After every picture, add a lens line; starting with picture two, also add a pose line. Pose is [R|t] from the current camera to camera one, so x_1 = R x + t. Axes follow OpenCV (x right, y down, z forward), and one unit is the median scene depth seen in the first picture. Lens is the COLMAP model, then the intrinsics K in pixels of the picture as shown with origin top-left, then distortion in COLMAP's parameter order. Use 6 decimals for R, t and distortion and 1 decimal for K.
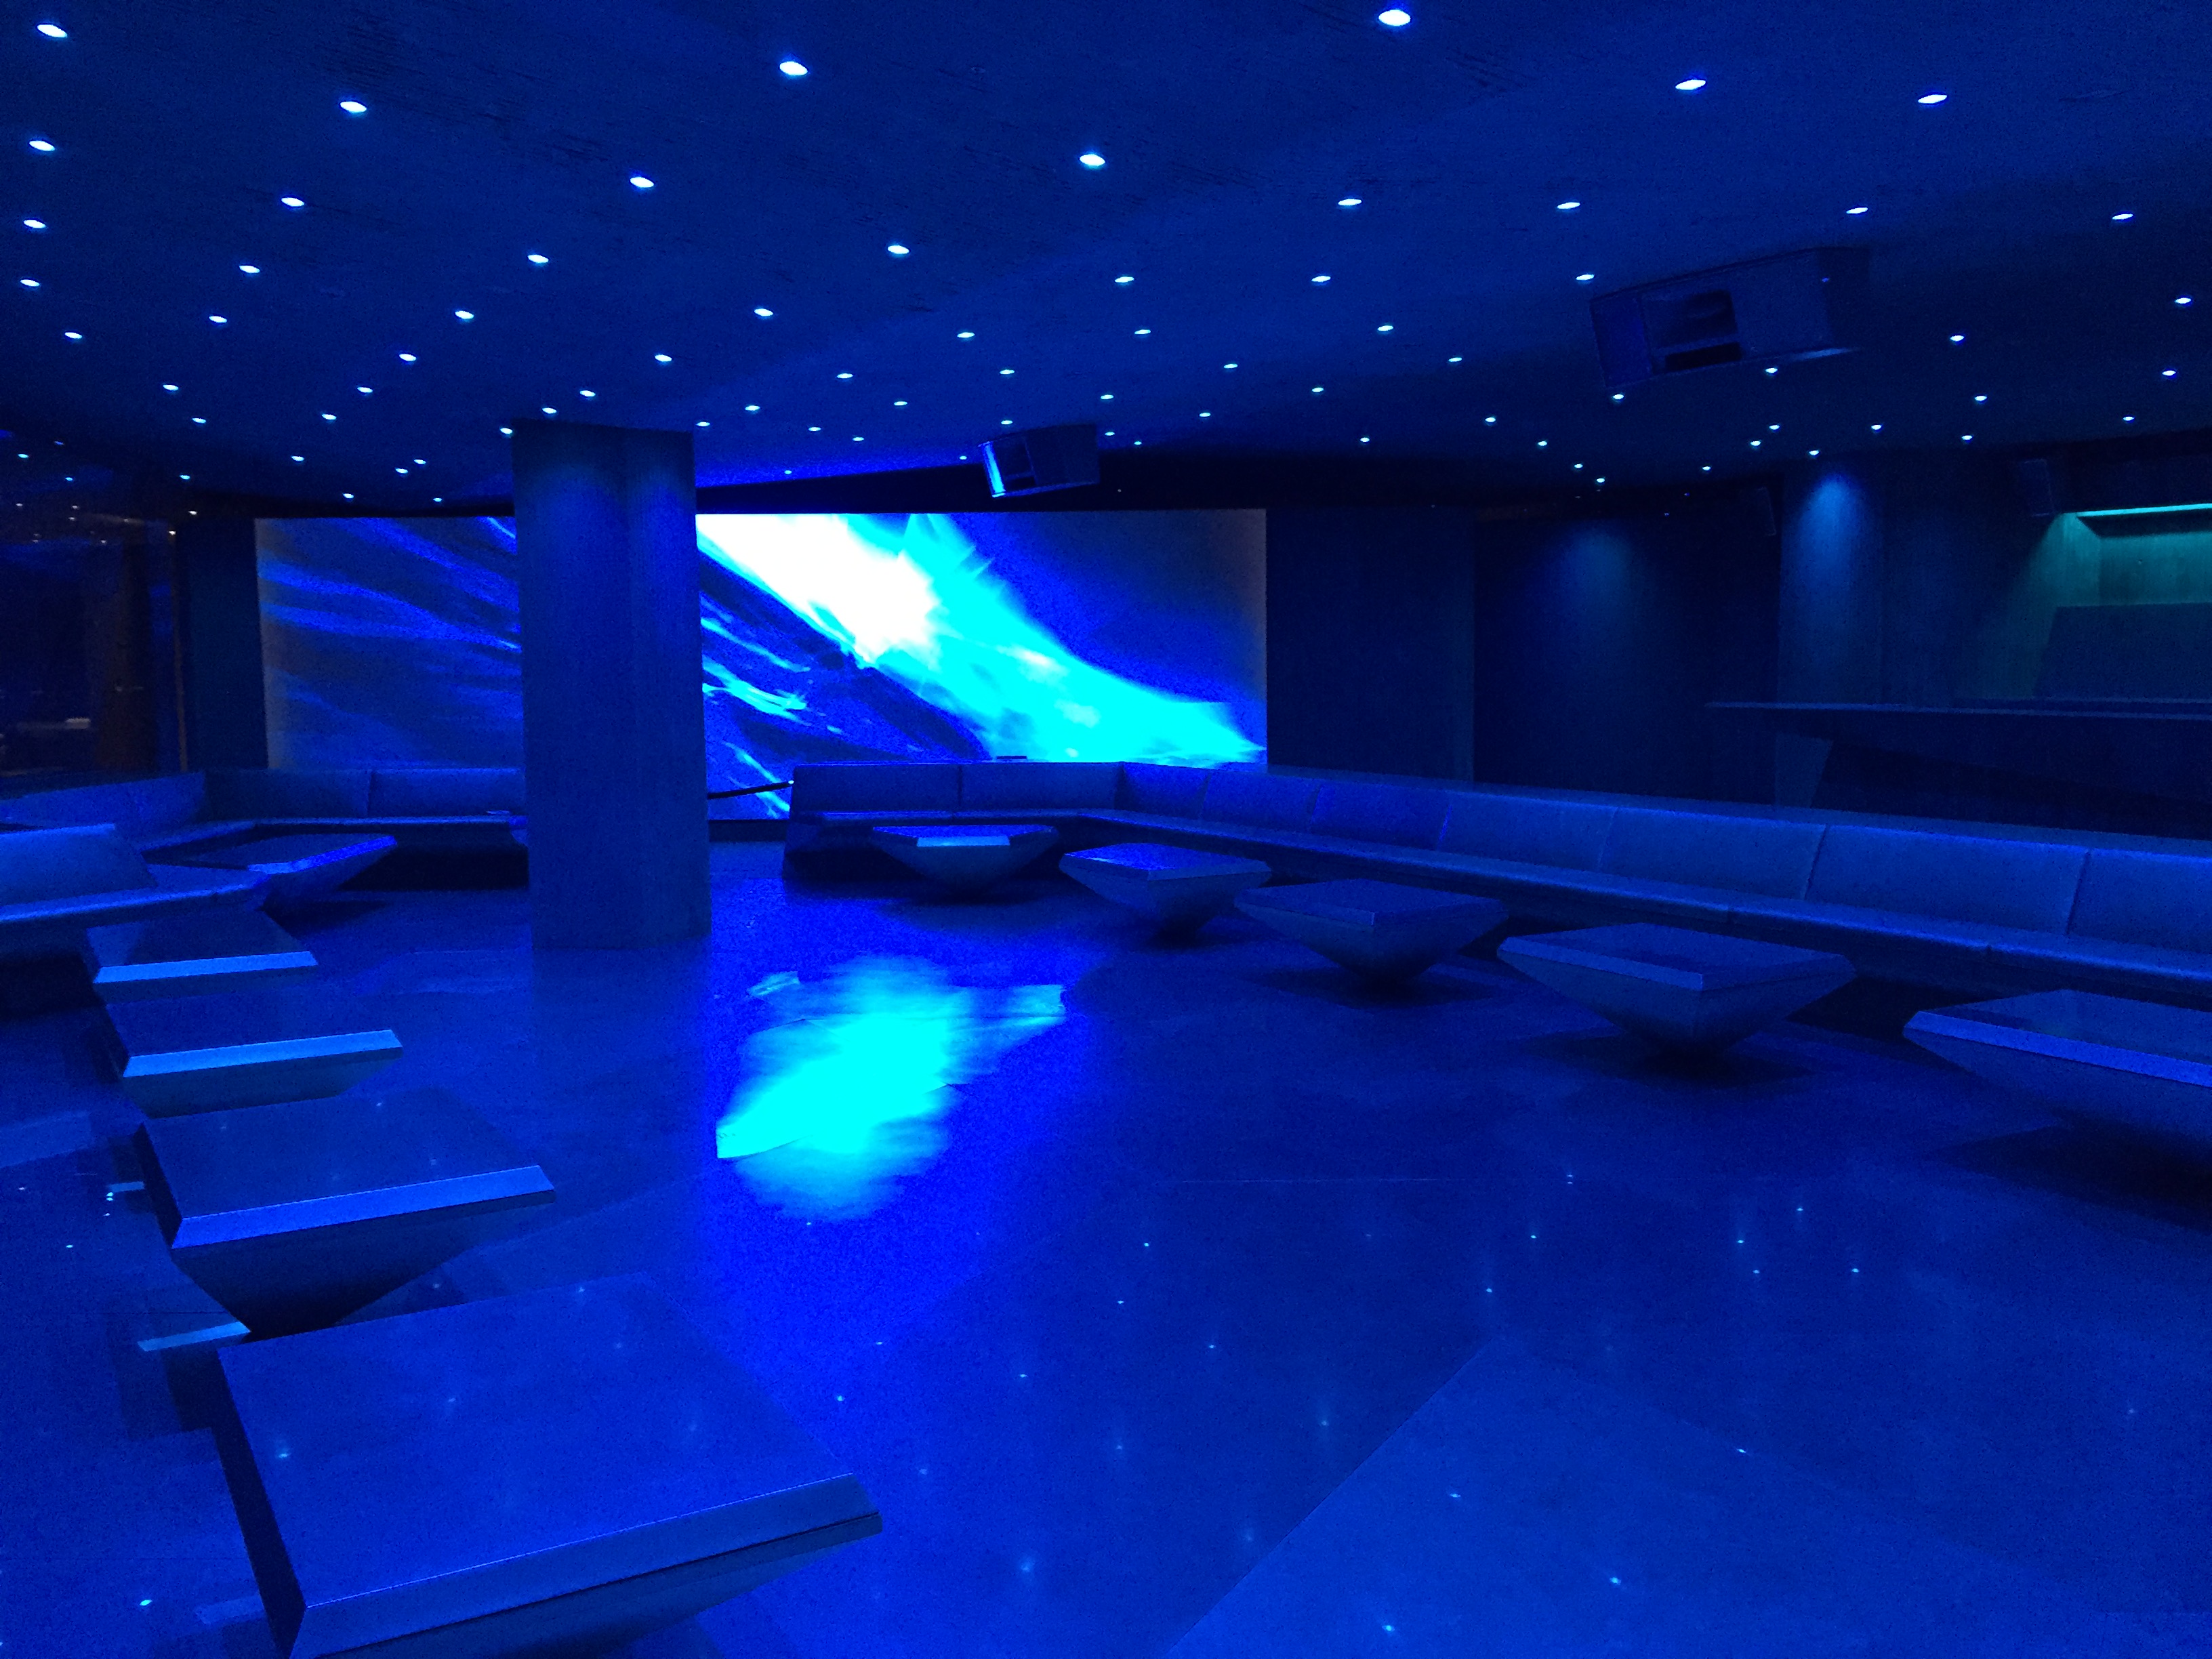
lens RADIAL K [[1896.3, 0, 1100.8], [0, 1896.3, 819.9], [0, 0, 1]] dist [0.088427, -0.144898]
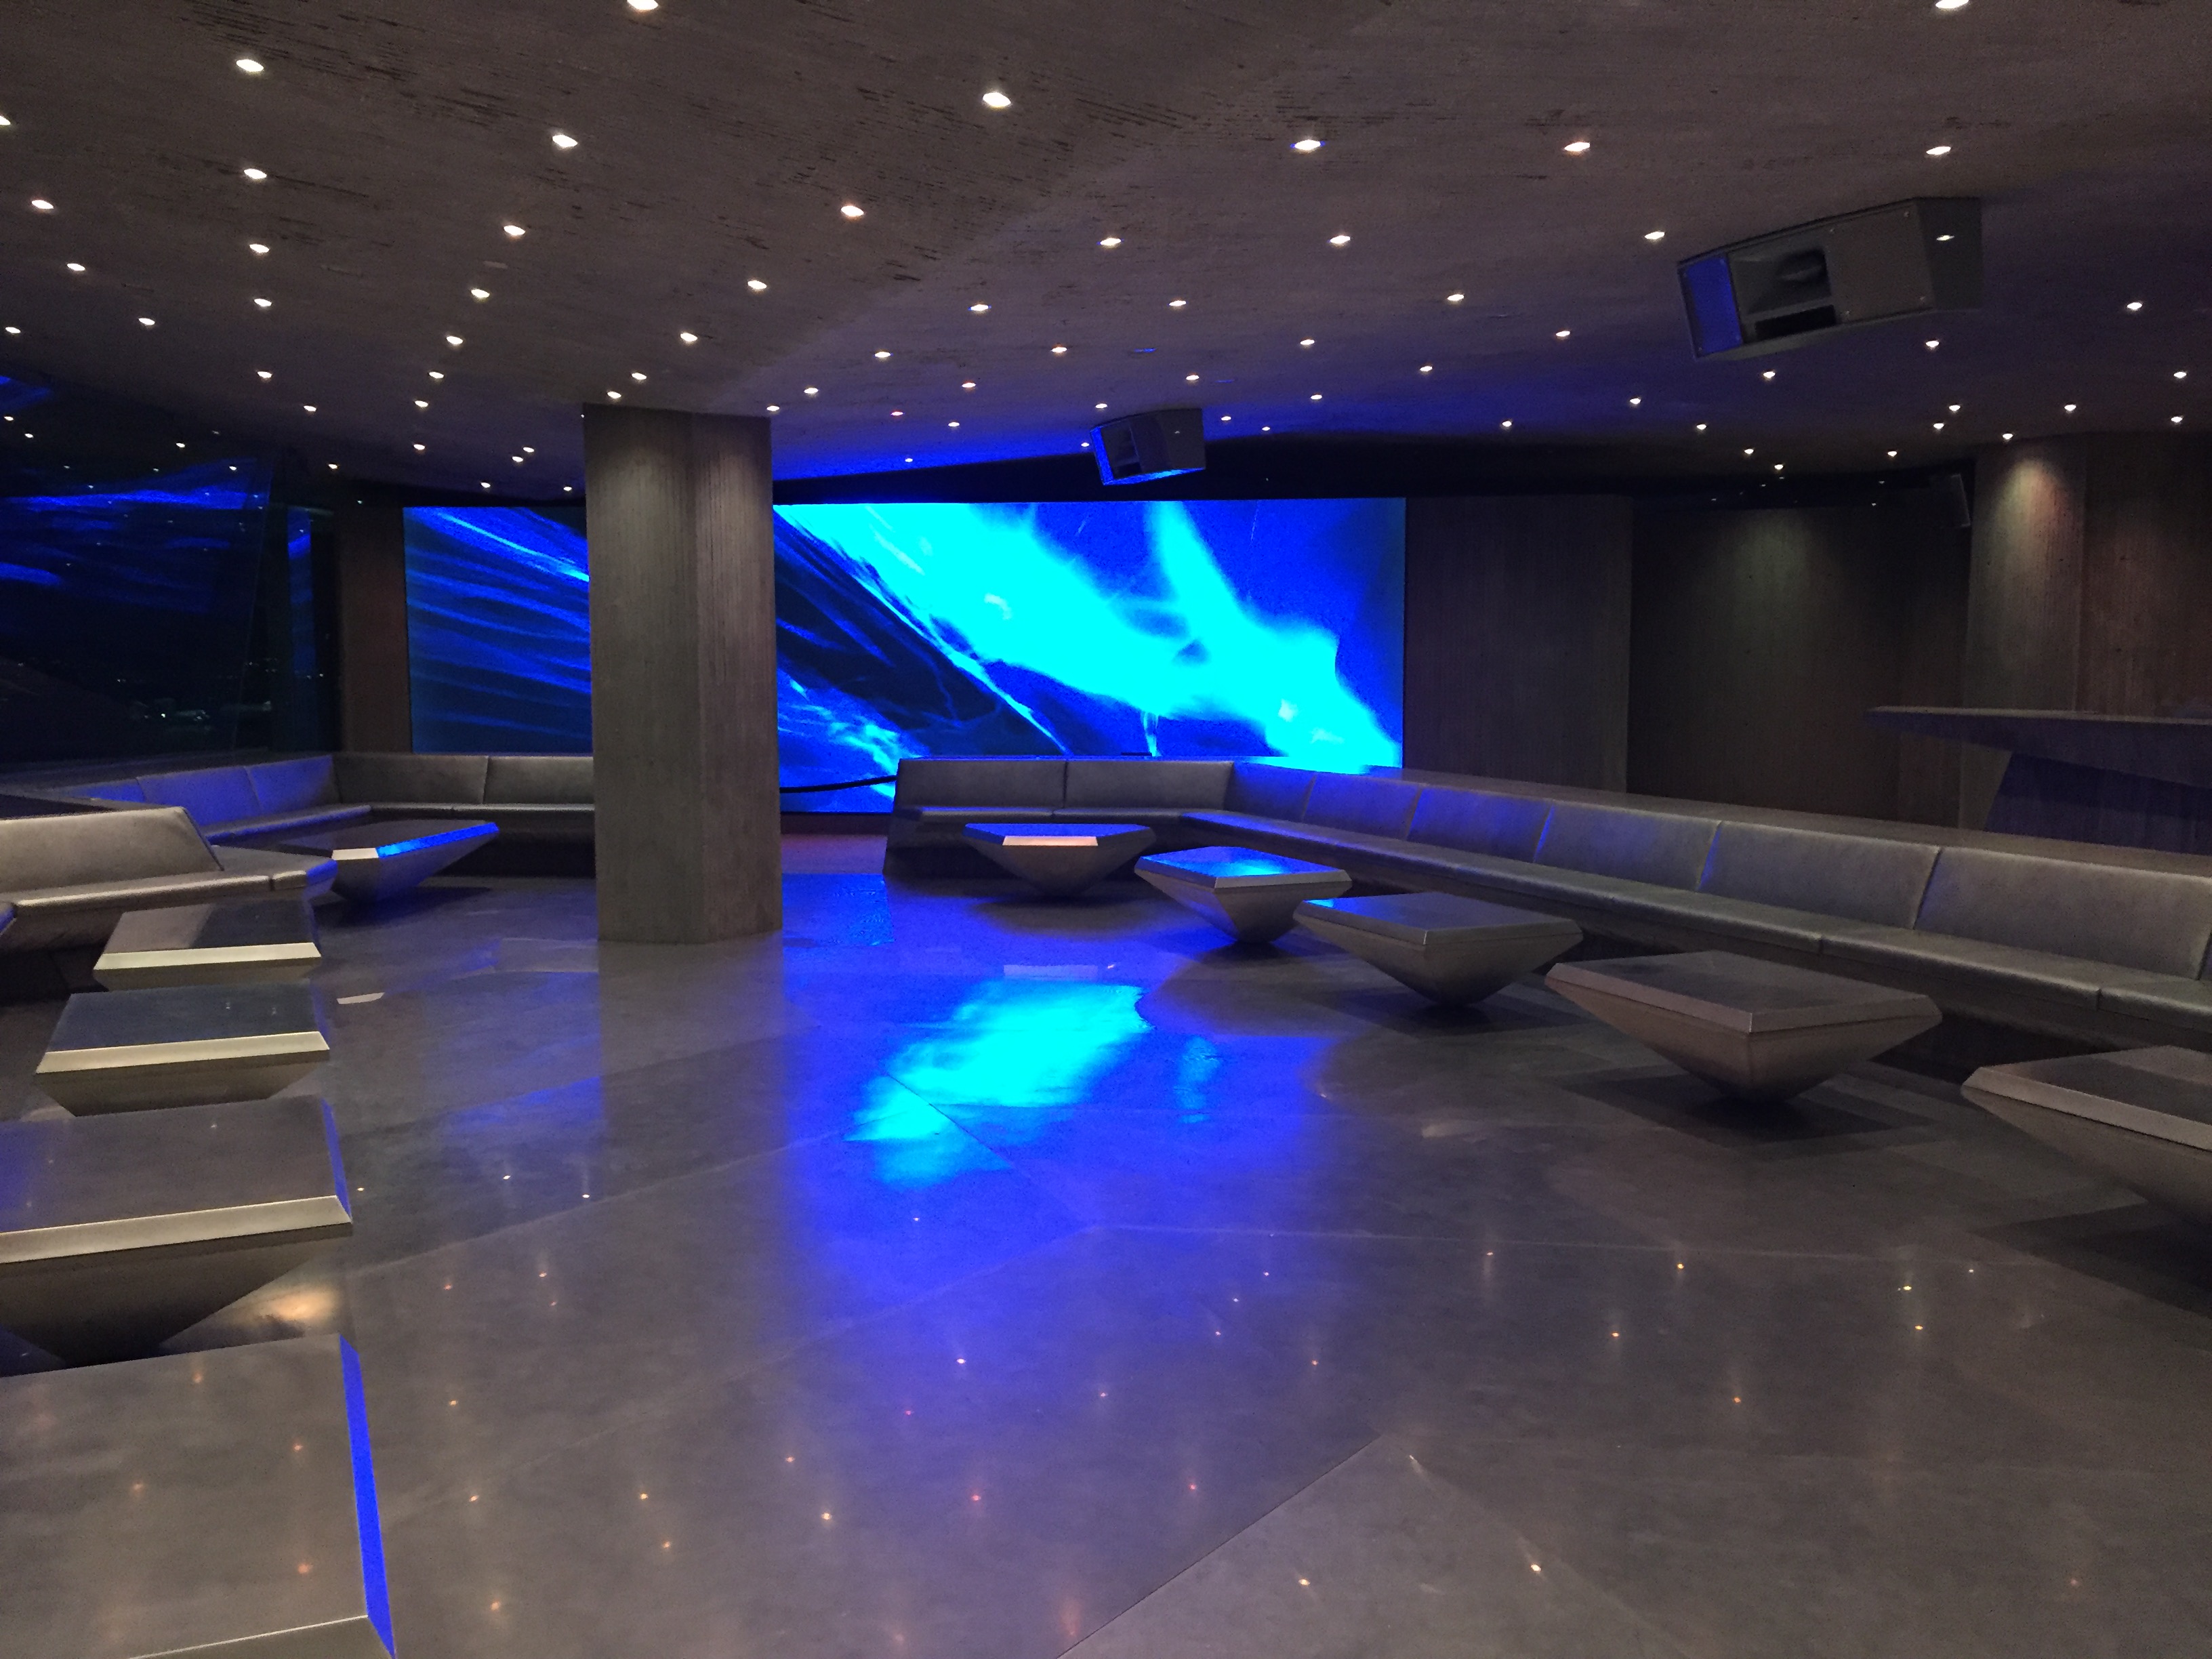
lens RADIAL K [[1896.3, 0, 1100.8], [0, 1896.3, 819.9], [0, 0, 1]] dist [0.088427, -0.144898]
pose [[0.993282, 0.019799, -0.114013, 0.074154], [-0.019397, 0.999801, 0.004636, -0.005049], [0.114082, -0.002393, 0.993468, 0.051606]]
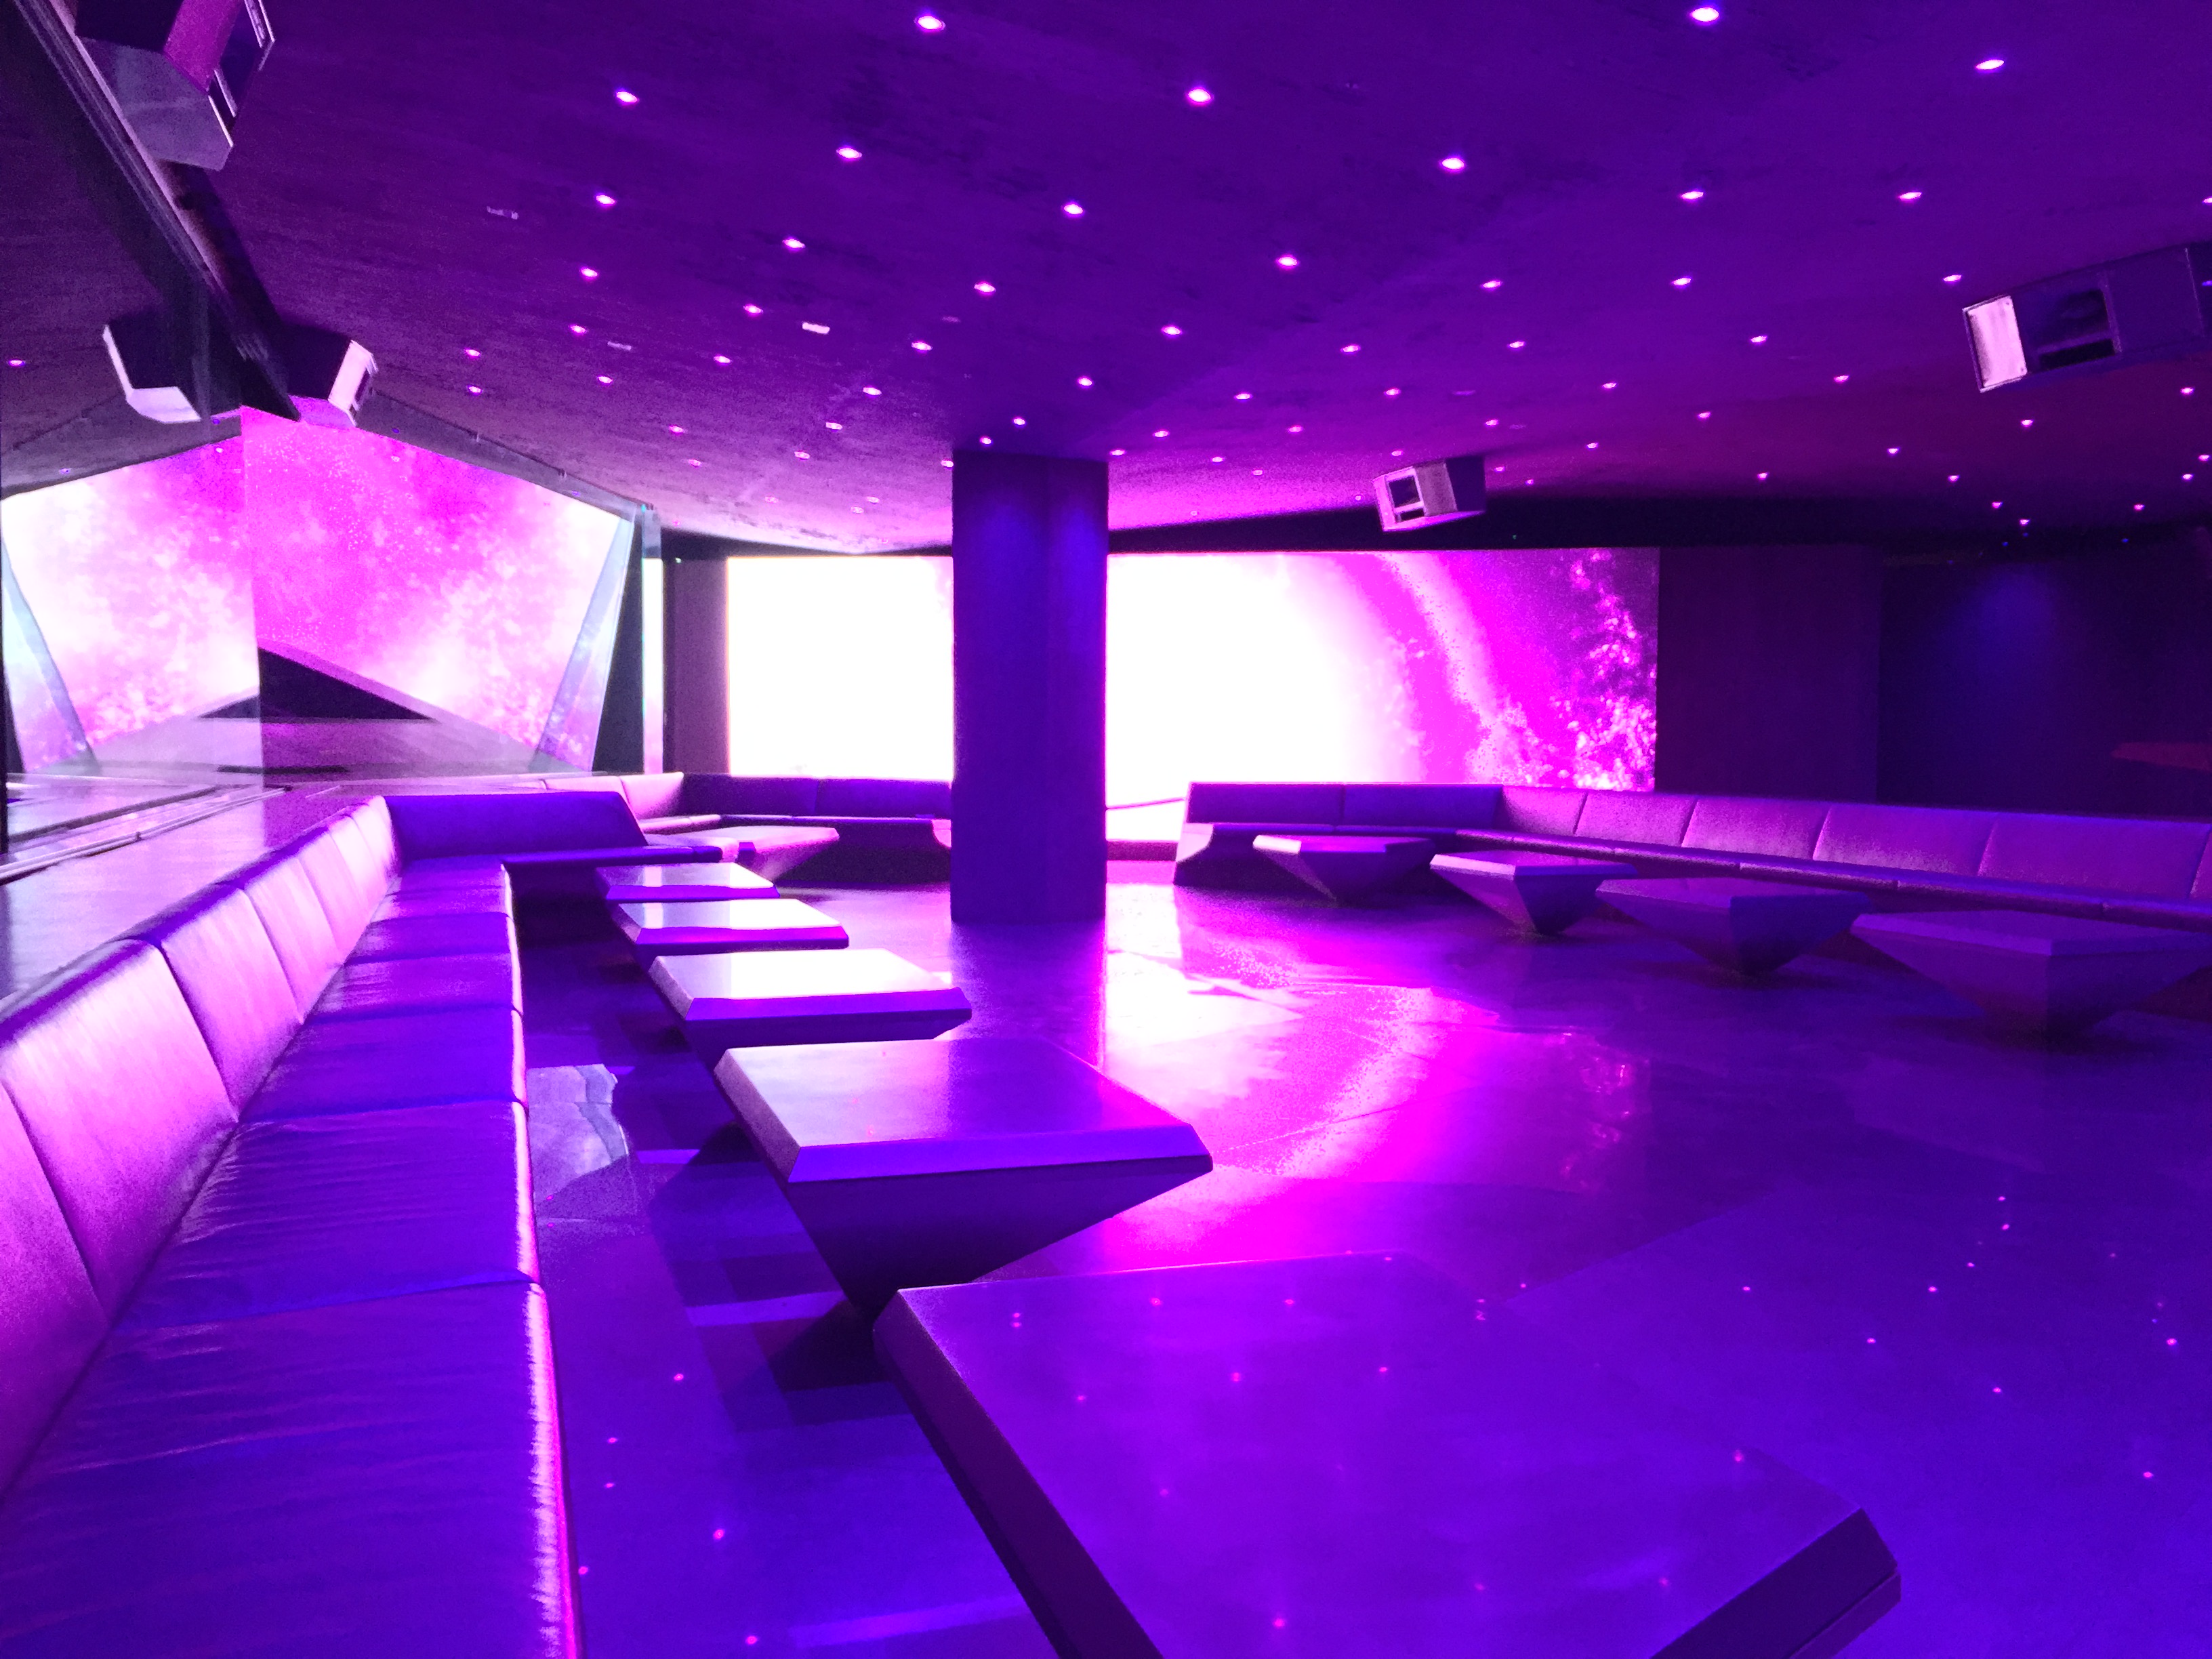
lens RADIAL K [[1898.0, 0, 1103.7], [0, 1898.0, 813.6], [0, 0, 1]] dist [0.082479, -0.139016]
pose [[0.977907, 0.027634, -0.207206, 0.019007], [-0.037007, 0.998453, -0.041496, 0.049306], [0.205738, 0.048247, 0.977417, -0.074346]]
